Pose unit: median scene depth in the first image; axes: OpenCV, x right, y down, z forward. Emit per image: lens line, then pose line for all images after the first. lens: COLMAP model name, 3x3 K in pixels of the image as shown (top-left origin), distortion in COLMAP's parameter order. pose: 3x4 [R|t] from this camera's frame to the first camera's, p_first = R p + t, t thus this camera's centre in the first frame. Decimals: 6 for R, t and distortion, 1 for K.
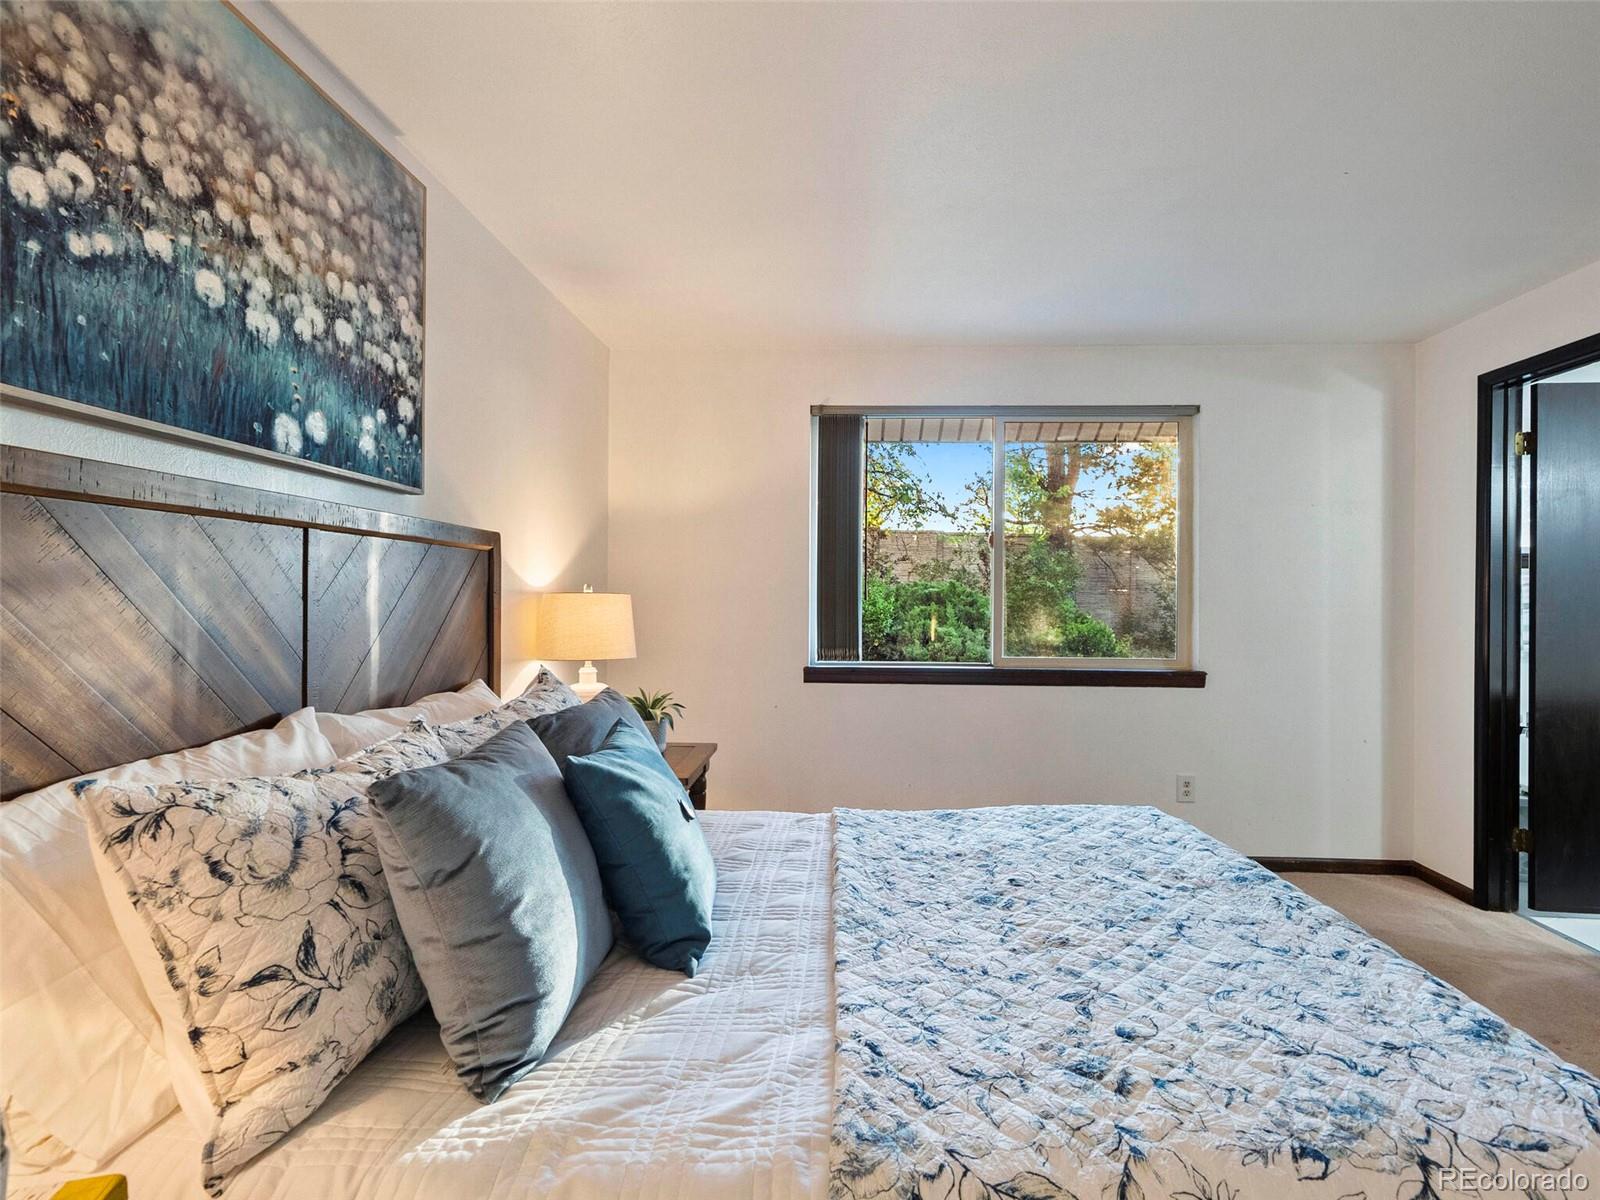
lens RADIAL K [[772.6, 0, 802.5], [0, 772.6, 597.8], [0, 0, 1]] dist [0.002467, -0.000907]
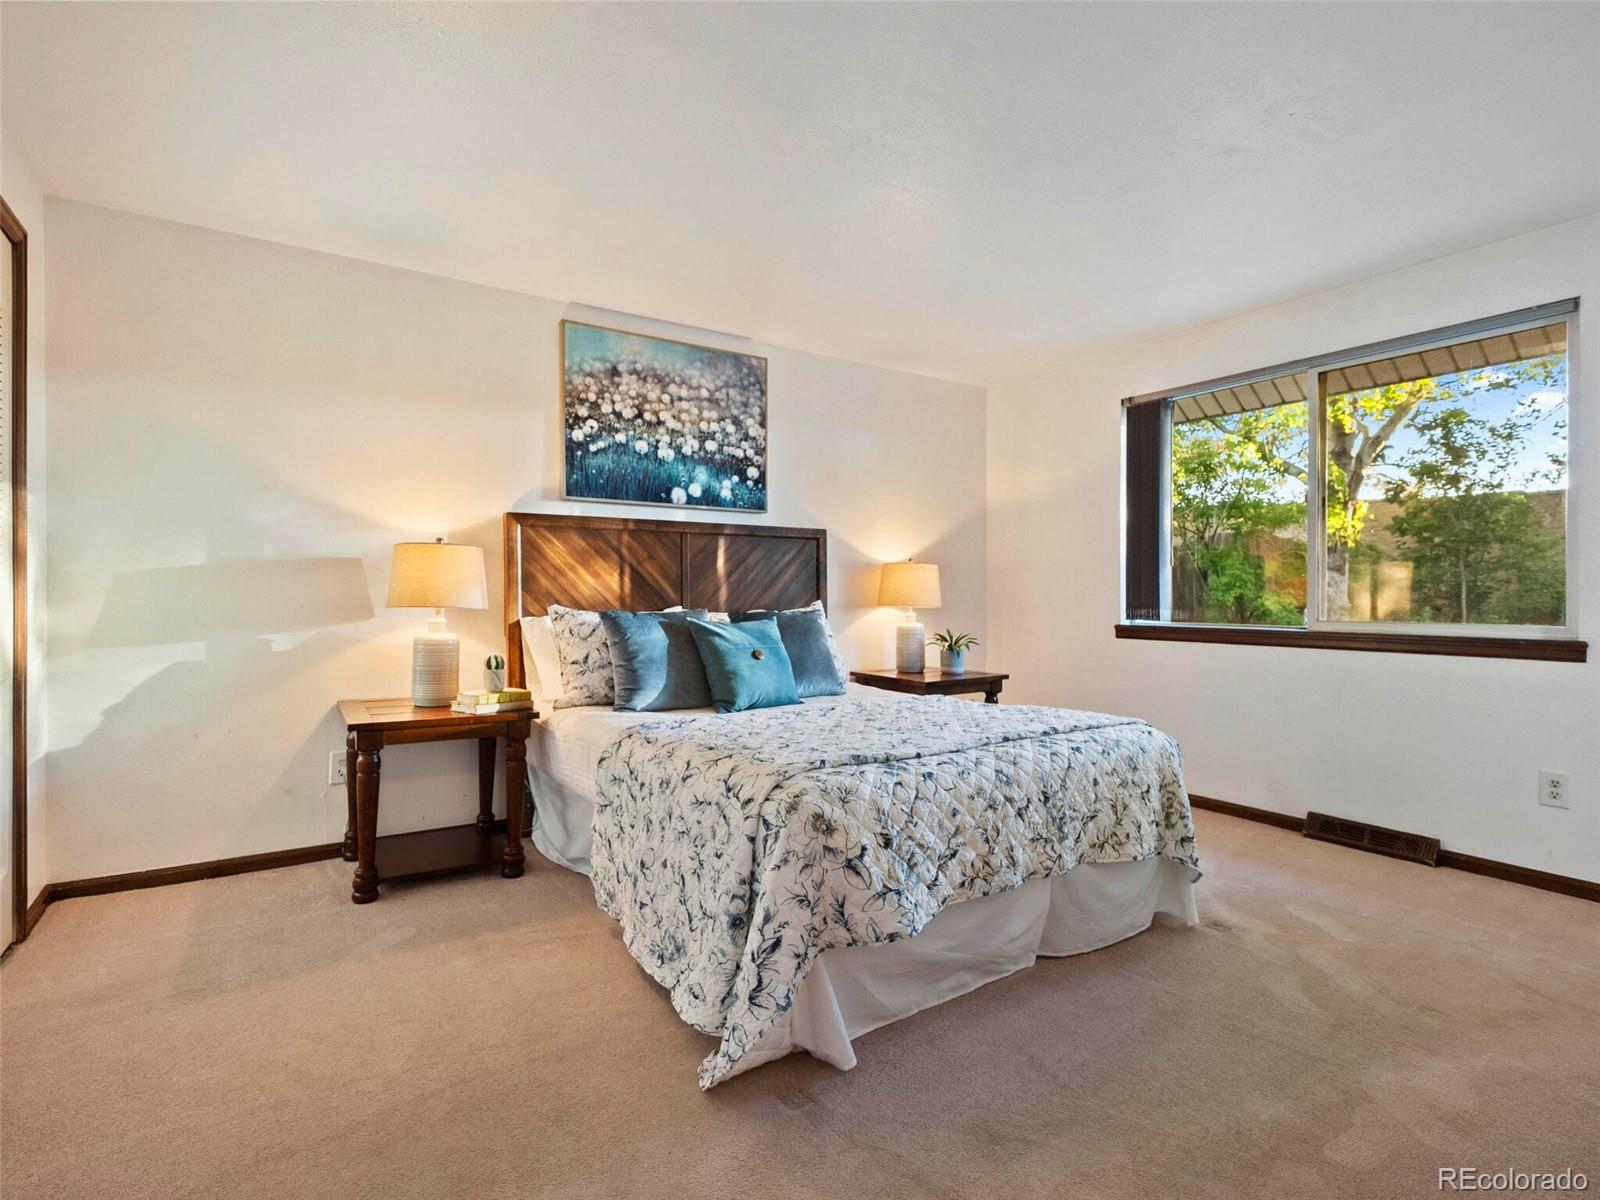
lens RADIAL K [[772.6, 0, 836.4], [0, 772.6, 604.1], [0, 0, 1]] dist [0.002467, -0.000907]
pose [[0.631246, 0.001041, -0.775582, 1.487009], [0.004388, 0.999978, 0.004914, 0.116918], [0.775570, -0.006505, 0.631227, -0.151764]]
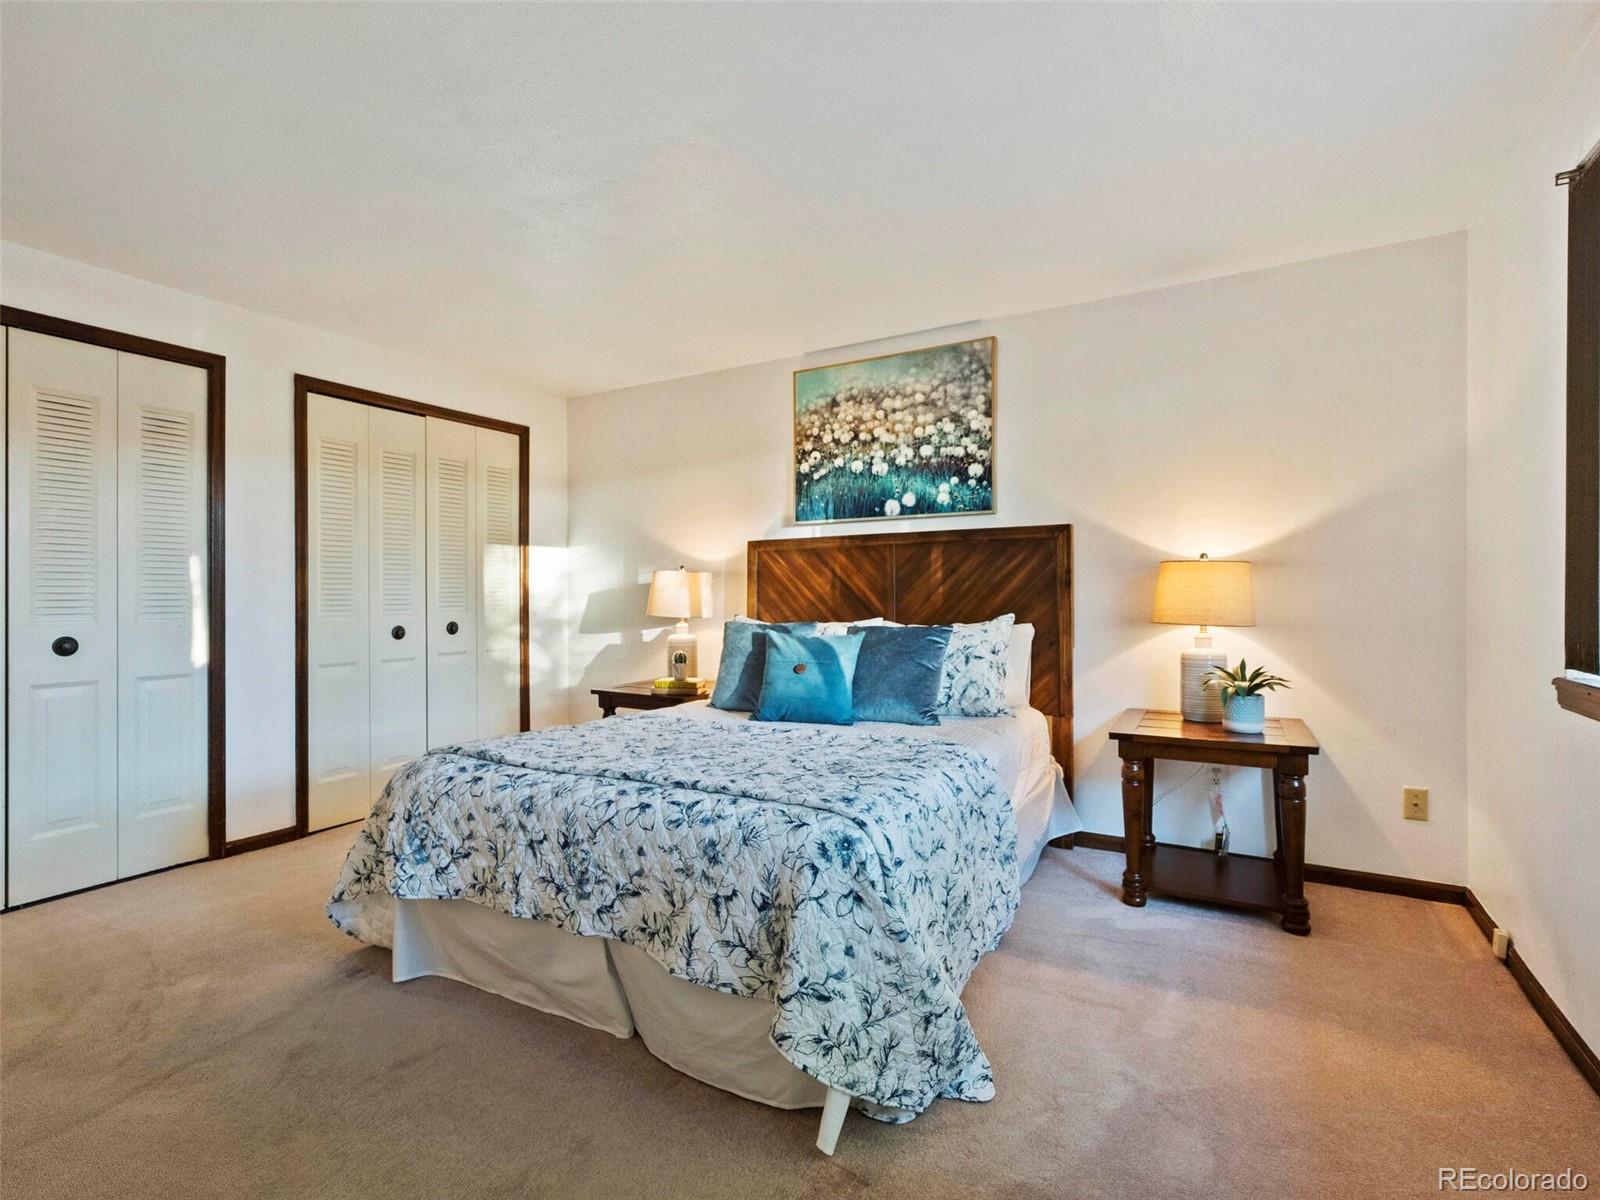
lens RADIAL K [[772.6, 0, 807.0], [0, 772.6, 601.9], [0, 0, 1]] dist [0.002467, -0.000907]
pose [[-0.415119, -0.000048, -0.909767, 1.618678], [0.000941, 0.999999, -0.000483, 0.085790], [0.909766, -0.001057, -0.415119, 1.707453]]
